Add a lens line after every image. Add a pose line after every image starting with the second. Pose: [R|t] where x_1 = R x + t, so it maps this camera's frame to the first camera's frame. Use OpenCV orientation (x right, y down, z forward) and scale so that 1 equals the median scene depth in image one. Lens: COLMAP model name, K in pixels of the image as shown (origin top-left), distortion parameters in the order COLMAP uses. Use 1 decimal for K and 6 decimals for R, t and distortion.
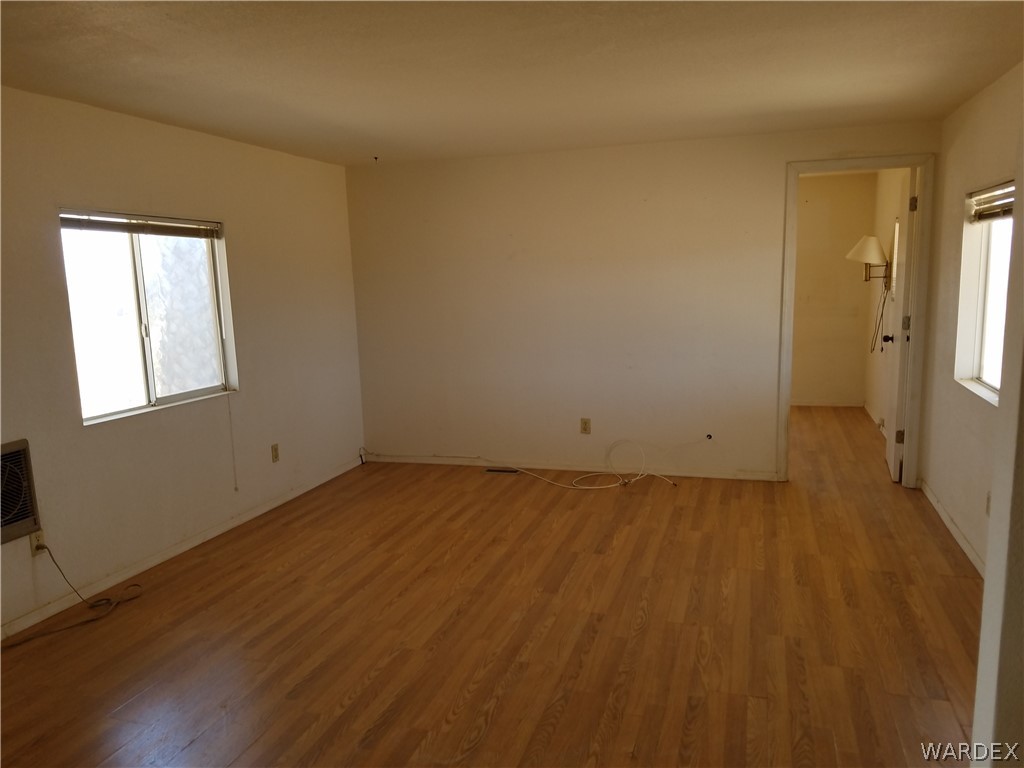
lens RADIAL K [[771.8, 0, 496.4], [0, 771.8, 417.4], [0, 0, 1]] dist [0.234230, -0.403411]
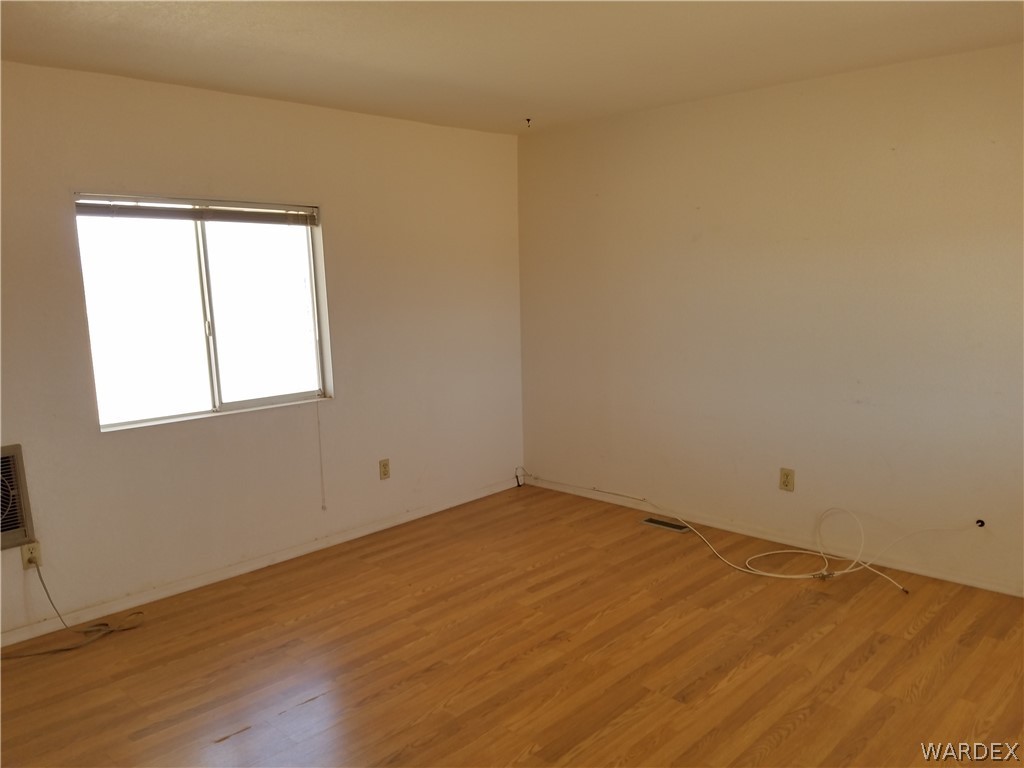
lens RADIAL K [[771.8, 0, 496.4], [0, 771.8, 417.4], [0, 0, 1]] dist [0.234230, -0.403411]
pose [[0.896484, 0.089910, -0.433858, 0.230553], [-0.081043, 0.995950, 0.038934, -0.064096], [0.435602, 0.000258, 0.900139, 0.302563]]
